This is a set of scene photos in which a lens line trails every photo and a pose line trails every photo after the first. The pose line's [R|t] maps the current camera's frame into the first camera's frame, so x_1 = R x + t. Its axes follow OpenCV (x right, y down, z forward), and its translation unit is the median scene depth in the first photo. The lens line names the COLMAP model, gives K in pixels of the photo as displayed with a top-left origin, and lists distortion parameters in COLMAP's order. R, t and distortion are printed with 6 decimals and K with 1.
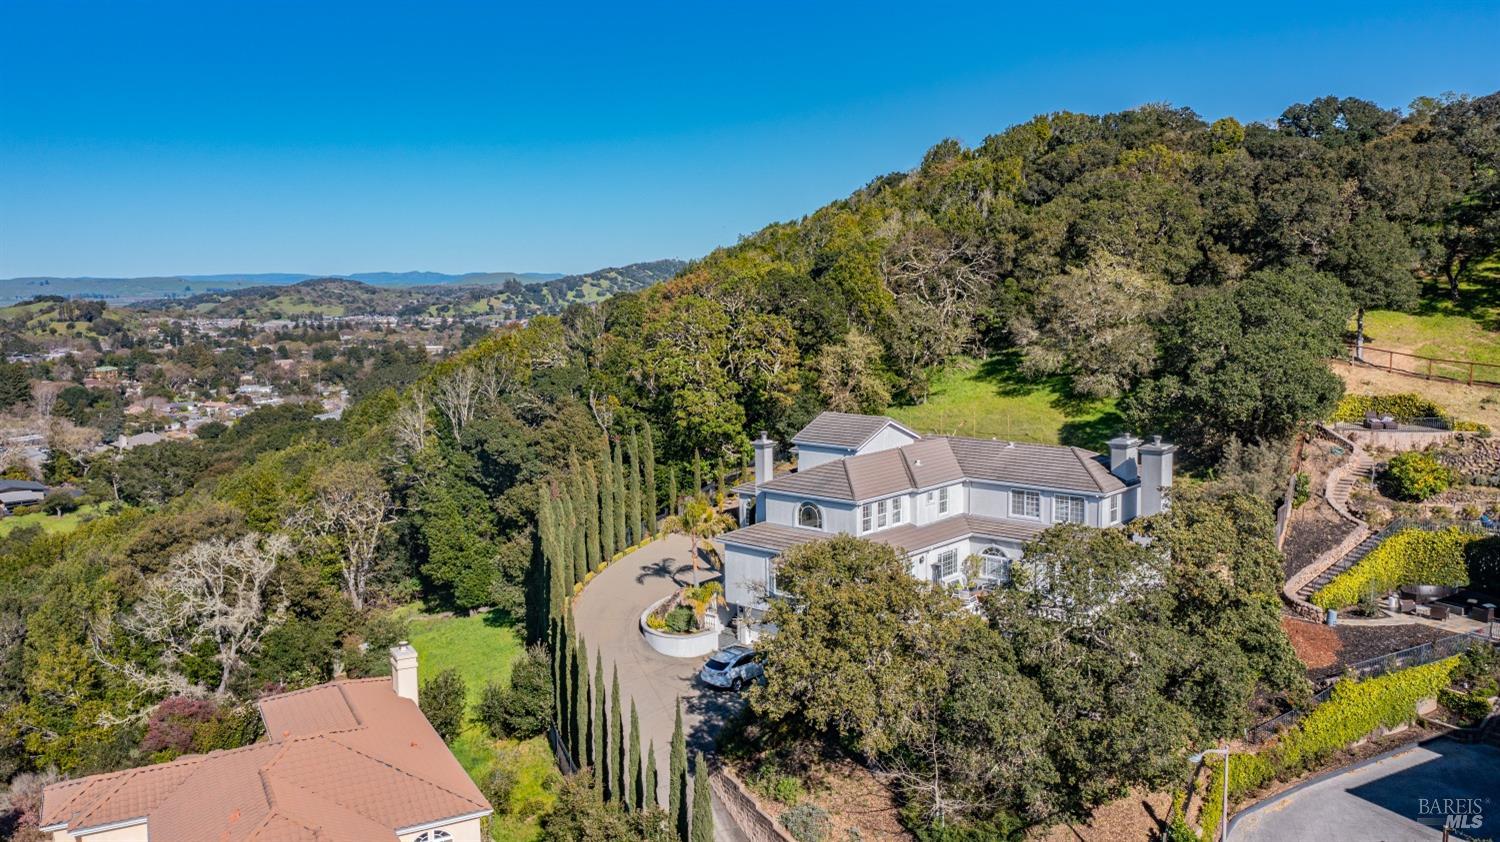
lens RADIAL K [[1187.5, 0, 750.0], [0, 1187.5, 421.0], [0, 0, 1]] dist [-0.017408, 0.007697]
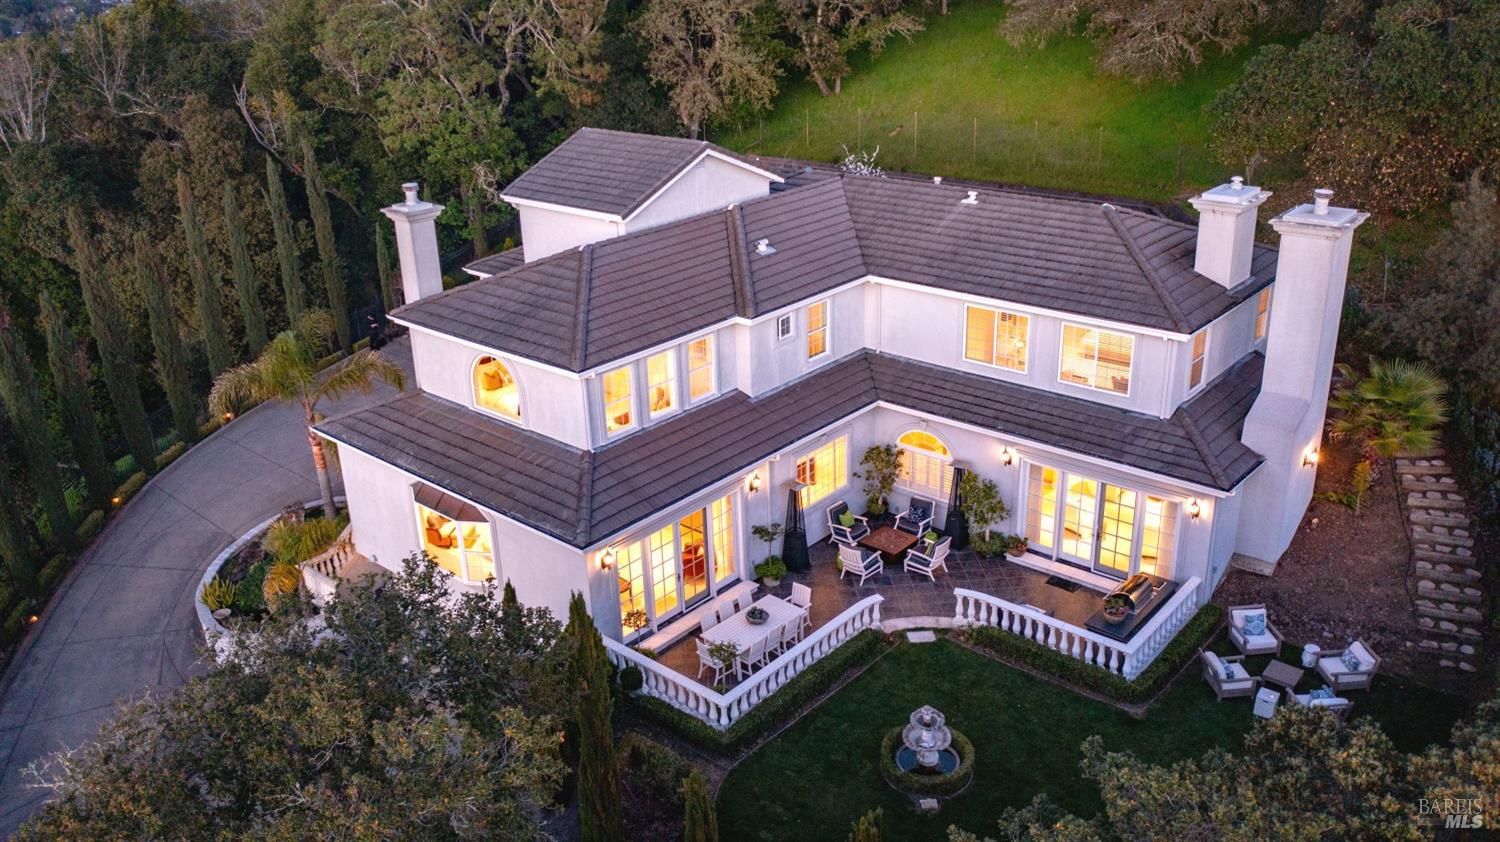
lens RADIAL K [[1184.8, 0, 750.0], [0, 1184.8, 421.0], [0, 0, 1]] dist [-0.022129, 0.007346]
pose [[0.999635, -0.023434, 0.013472, 0.084350], [0.019028, 0.964050, 0.265038, -0.013076], [-0.019199, -0.264684, 0.964144, 0.357026]]
